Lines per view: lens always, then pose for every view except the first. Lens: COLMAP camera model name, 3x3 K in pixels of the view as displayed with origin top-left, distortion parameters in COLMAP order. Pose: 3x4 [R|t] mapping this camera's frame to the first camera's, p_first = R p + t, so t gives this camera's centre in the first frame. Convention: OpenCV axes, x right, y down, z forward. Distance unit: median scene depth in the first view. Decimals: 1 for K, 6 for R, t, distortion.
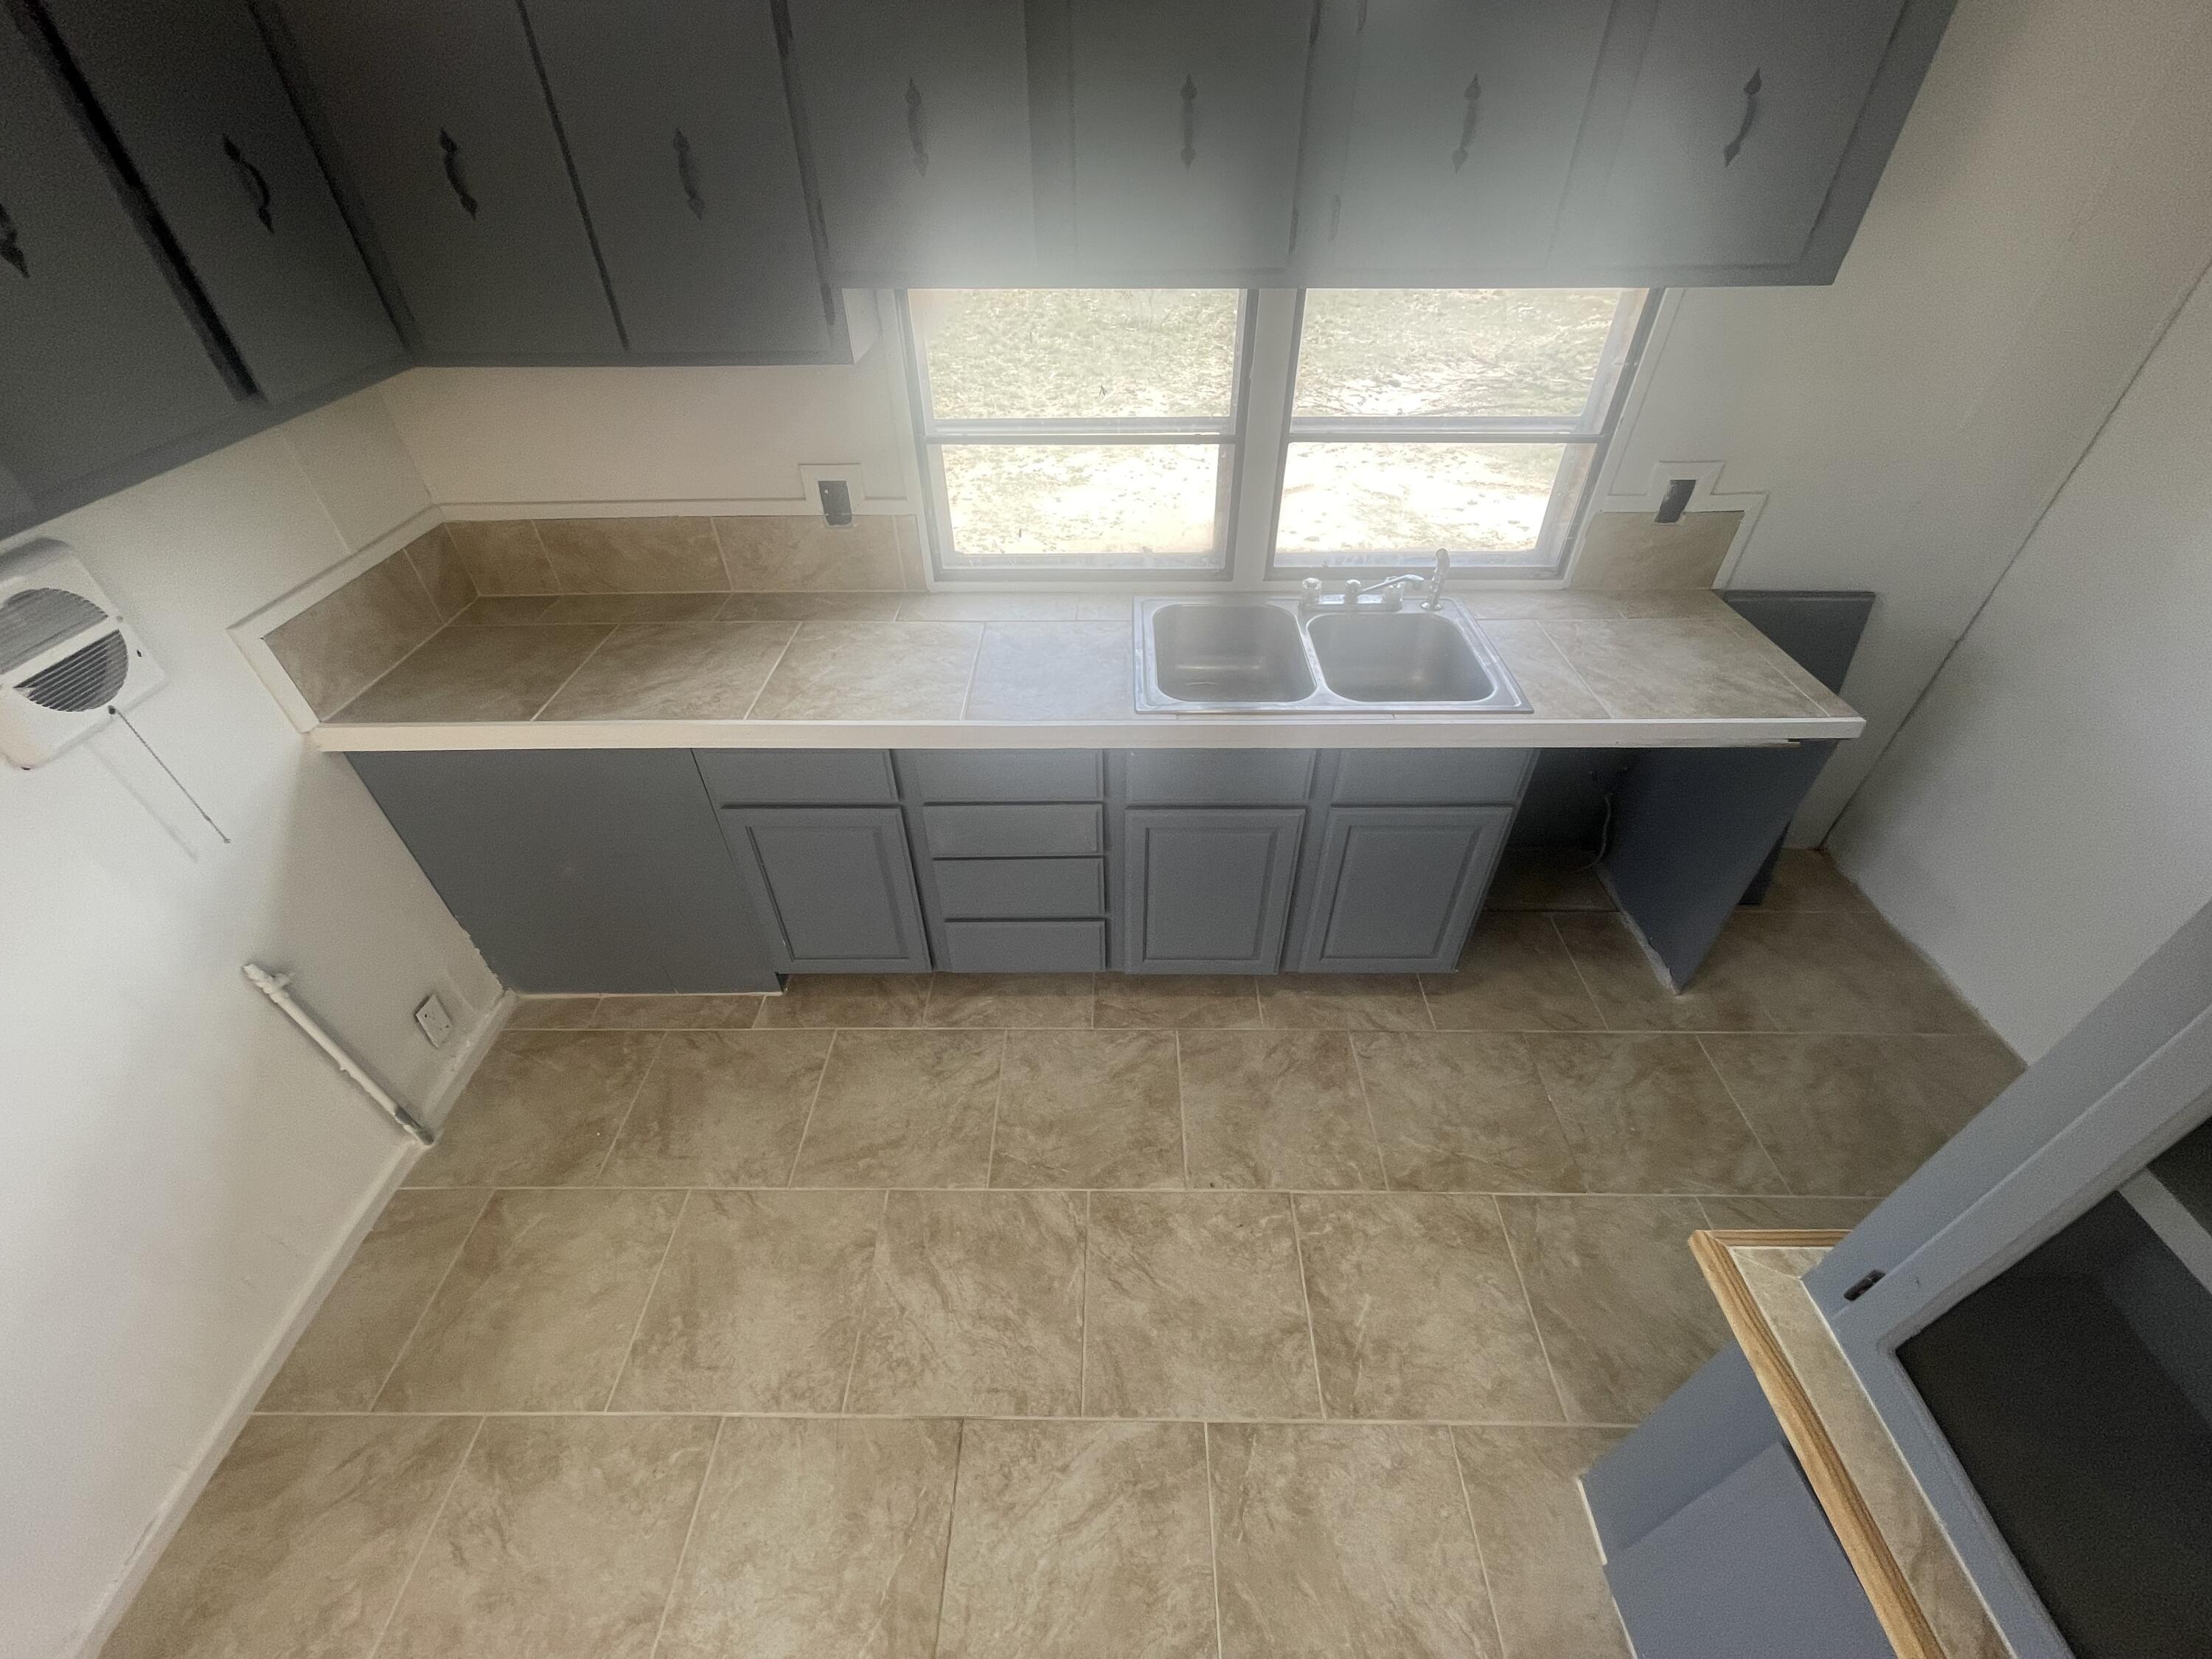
lens RADIAL K [[894.9, 0, 1098.5], [0, 894.9, 839.2], [0, 0, 1]] dist [-0.003477, -0.000001]
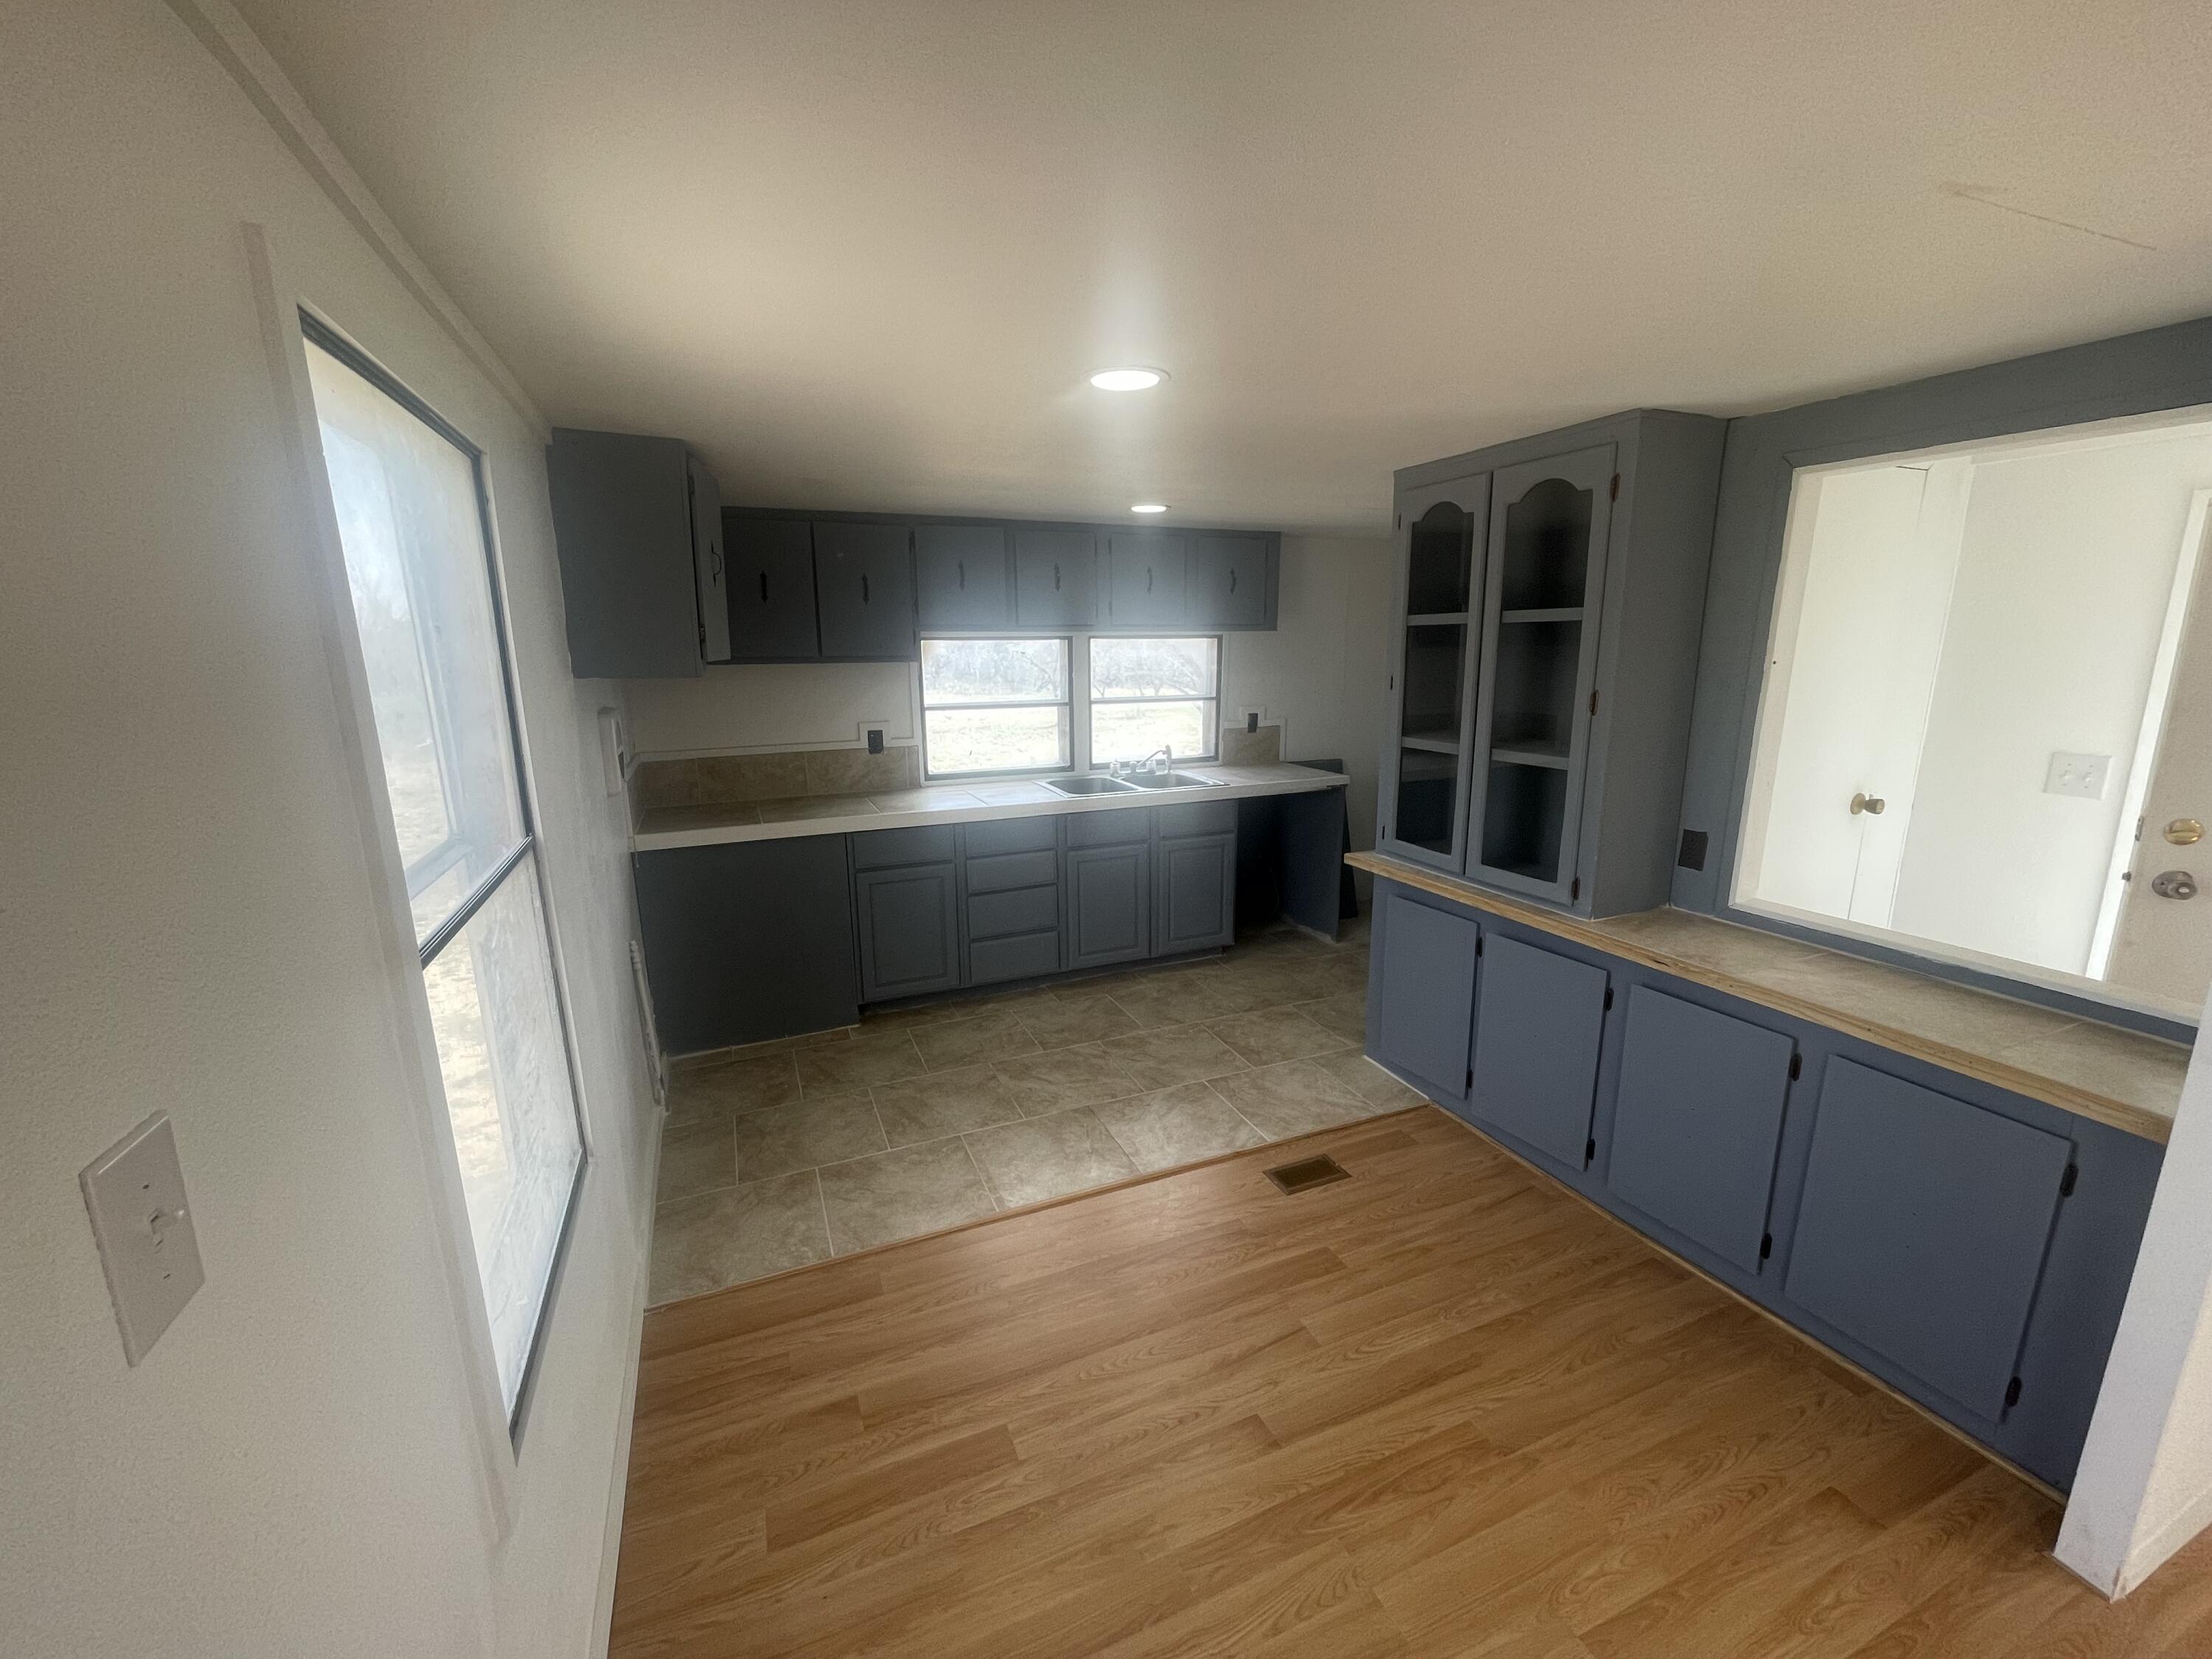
lens RADIAL K [[894.9, 0, 1097.5], [0, 894.9, 842.8], [0, 0, 1]] dist [-0.003477, -0.000001]
pose [[0.919851, -0.085915, 0.382743, -0.622121], [0.254103, 0.873837, -0.414536, 0.739029], [-0.298840, 0.478568, 0.825632, -0.624322]]
